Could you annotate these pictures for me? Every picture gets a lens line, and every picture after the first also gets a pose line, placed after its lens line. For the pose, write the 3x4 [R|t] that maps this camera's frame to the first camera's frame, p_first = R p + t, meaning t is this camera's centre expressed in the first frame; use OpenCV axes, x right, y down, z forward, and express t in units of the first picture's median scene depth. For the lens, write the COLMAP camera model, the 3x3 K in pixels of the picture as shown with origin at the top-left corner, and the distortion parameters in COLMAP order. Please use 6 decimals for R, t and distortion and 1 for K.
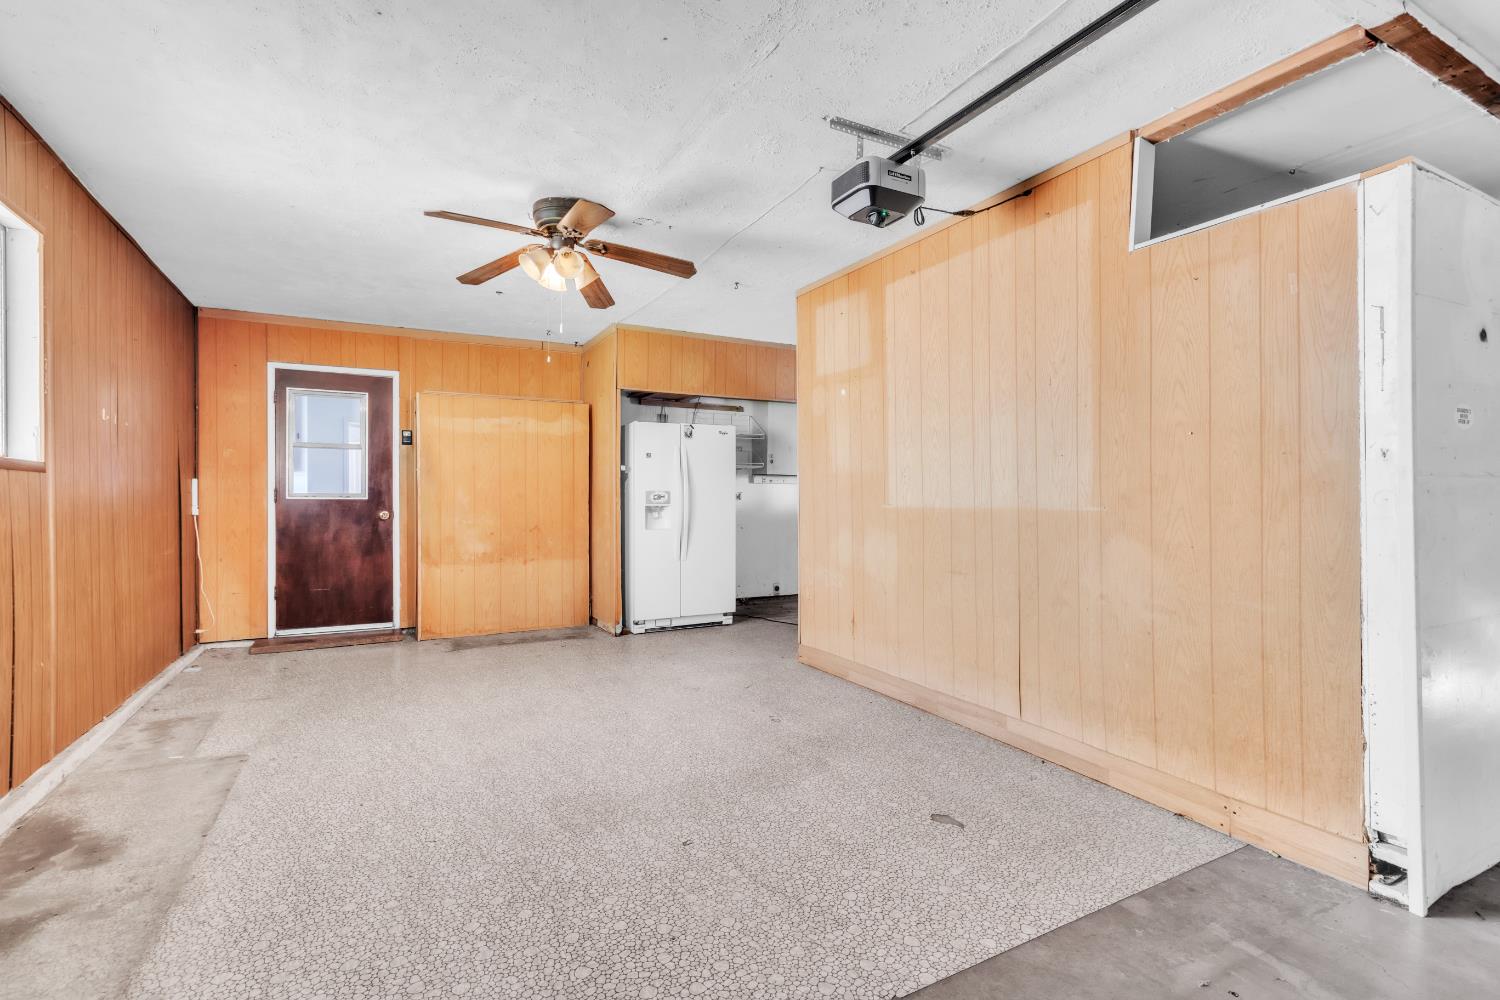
lens RADIAL K [[687.2, 0, 745.0], [0, 687.2, 499.0], [0, 0, 1]] dist [0.005771, -0.001537]
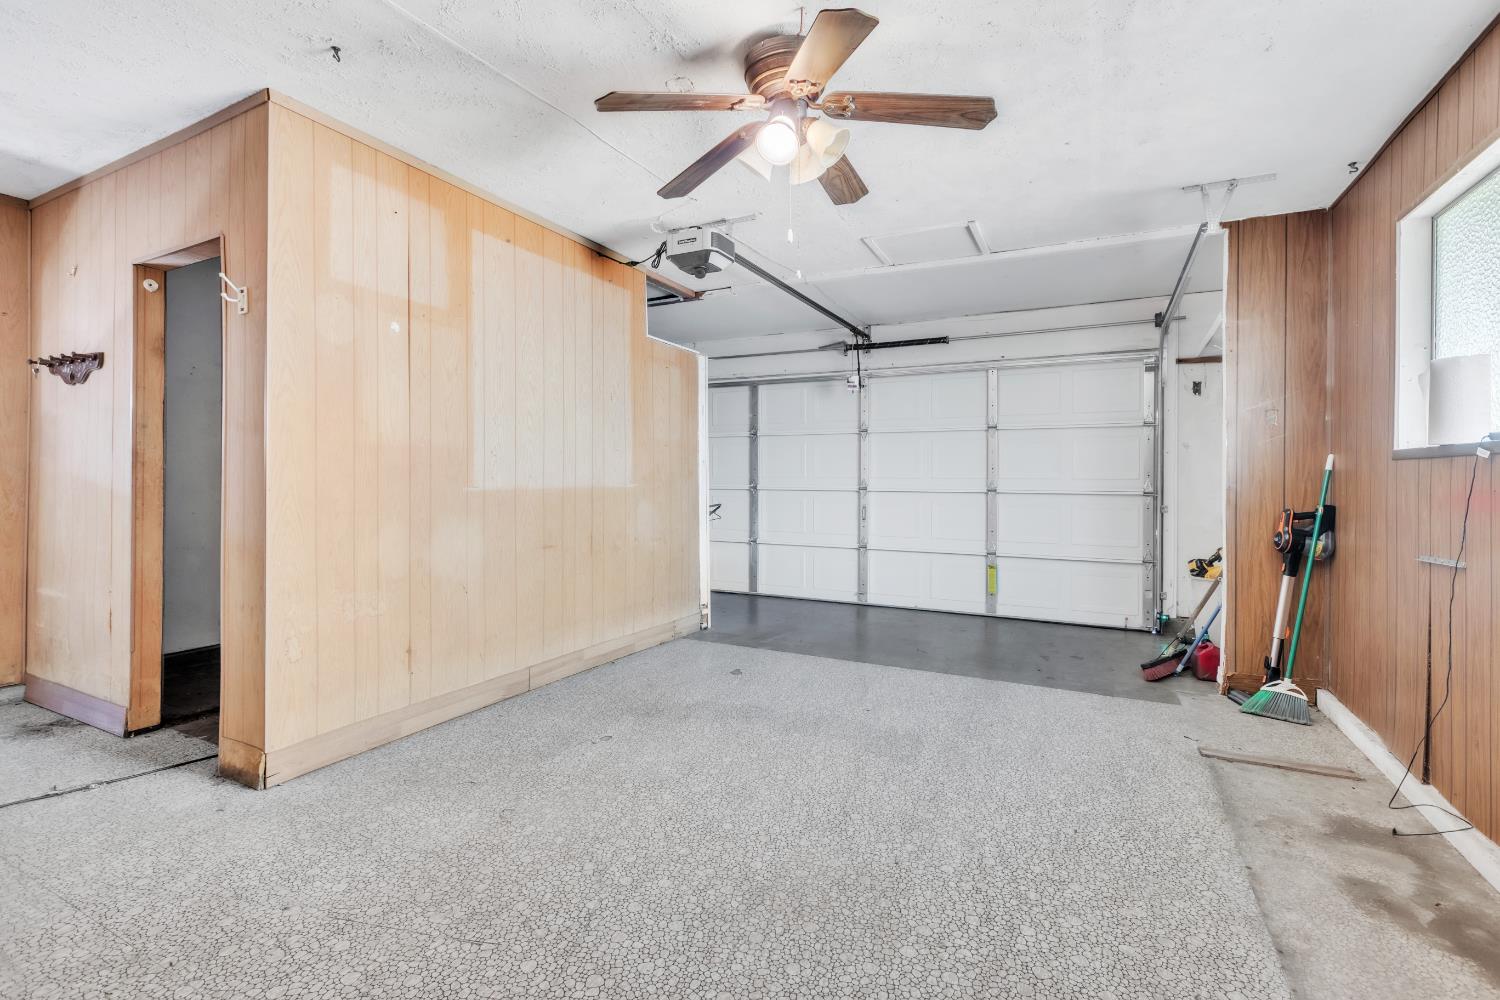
lens RADIAL K [[687.2, 0, 728.8], [0, 687.2, 475.9], [0, 0, 1]] dist [0.005771, -0.001537]
pose [[-0.551637, -0.003585, 0.834077, -0.834533], [-0.004383, 0.999989, 0.001400, -0.010531], [-0.834073, -0.002883, -0.551647, 1.482862]]
